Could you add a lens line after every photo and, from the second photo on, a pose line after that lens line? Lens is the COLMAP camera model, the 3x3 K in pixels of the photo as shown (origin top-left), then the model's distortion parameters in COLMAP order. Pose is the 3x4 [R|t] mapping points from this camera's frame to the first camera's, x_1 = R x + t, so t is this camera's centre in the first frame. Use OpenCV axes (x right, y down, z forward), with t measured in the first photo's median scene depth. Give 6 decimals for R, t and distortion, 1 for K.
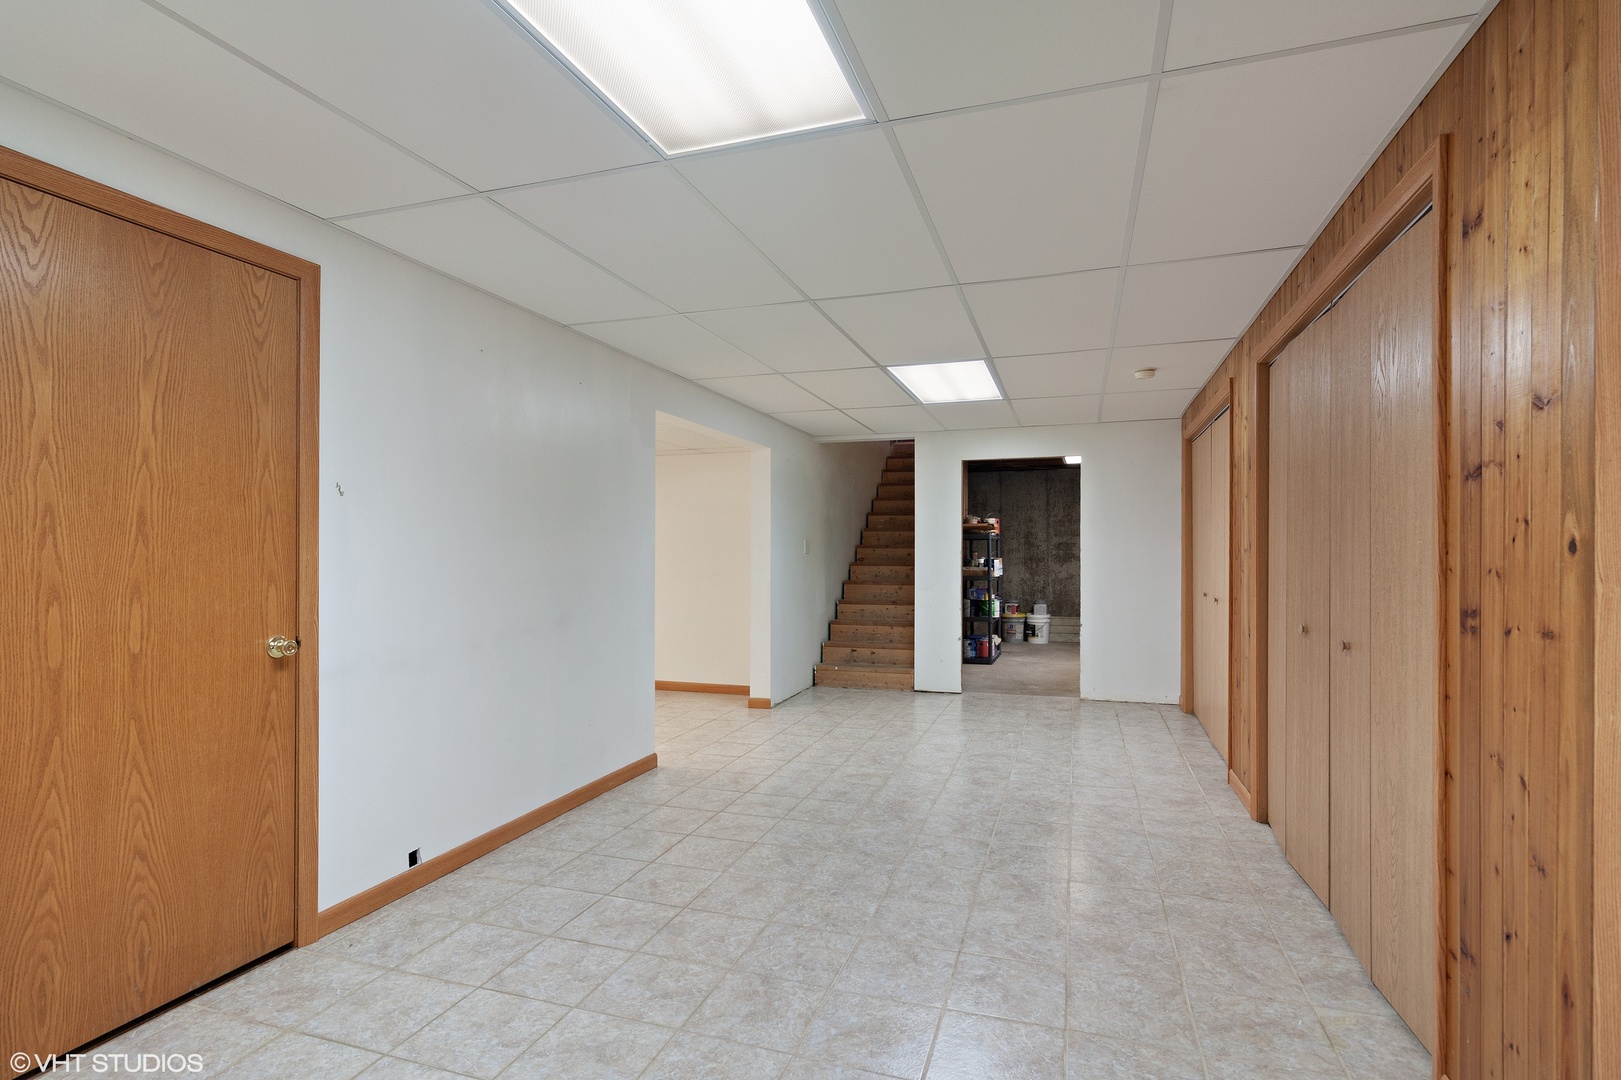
lens RADIAL K [[781.9, 0, 810.2], [0, 781.9, 545.5], [0, 0, 1]] dist [0.010091, -0.000907]
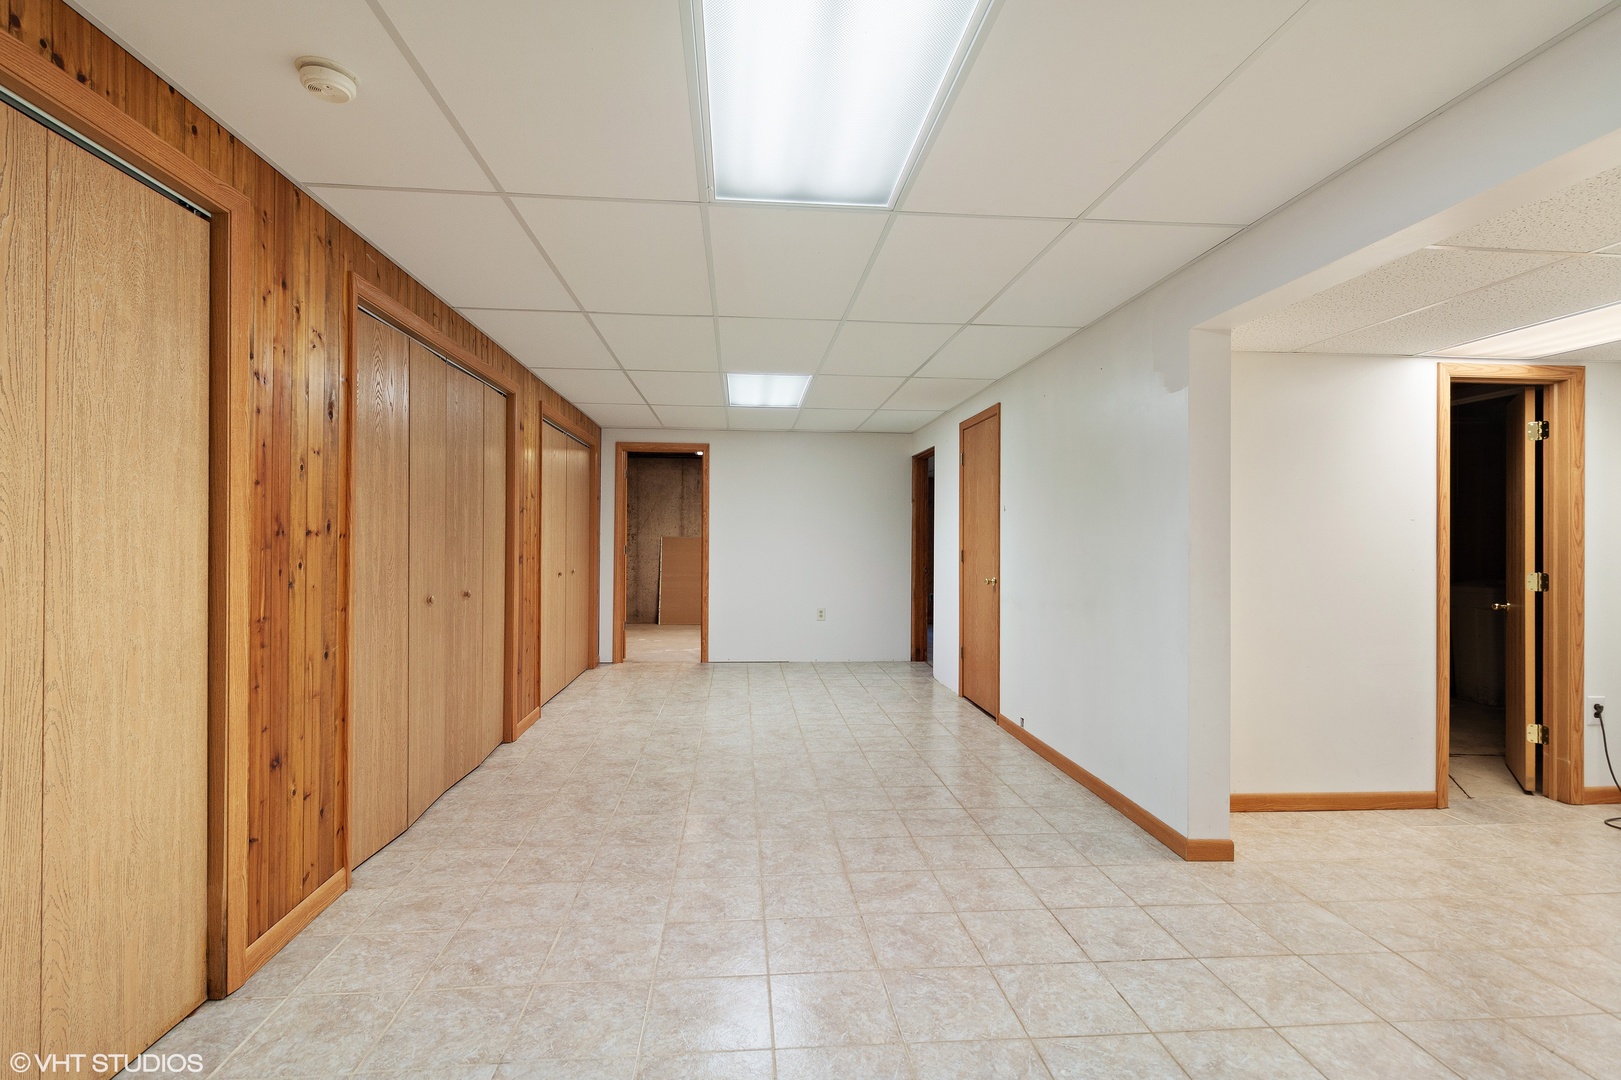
lens RADIAL K [[781.9, 0, 808.1], [0, 781.9, 539.6], [0, 0, 1]] dist [0.010091, -0.000907]
pose [[-0.914874, -0.004801, -0.403712, 0.454818], [-0.002611, 0.999979, -0.005976, 0.016391], [0.403732, -0.004413, -0.914867, 1.823110]]
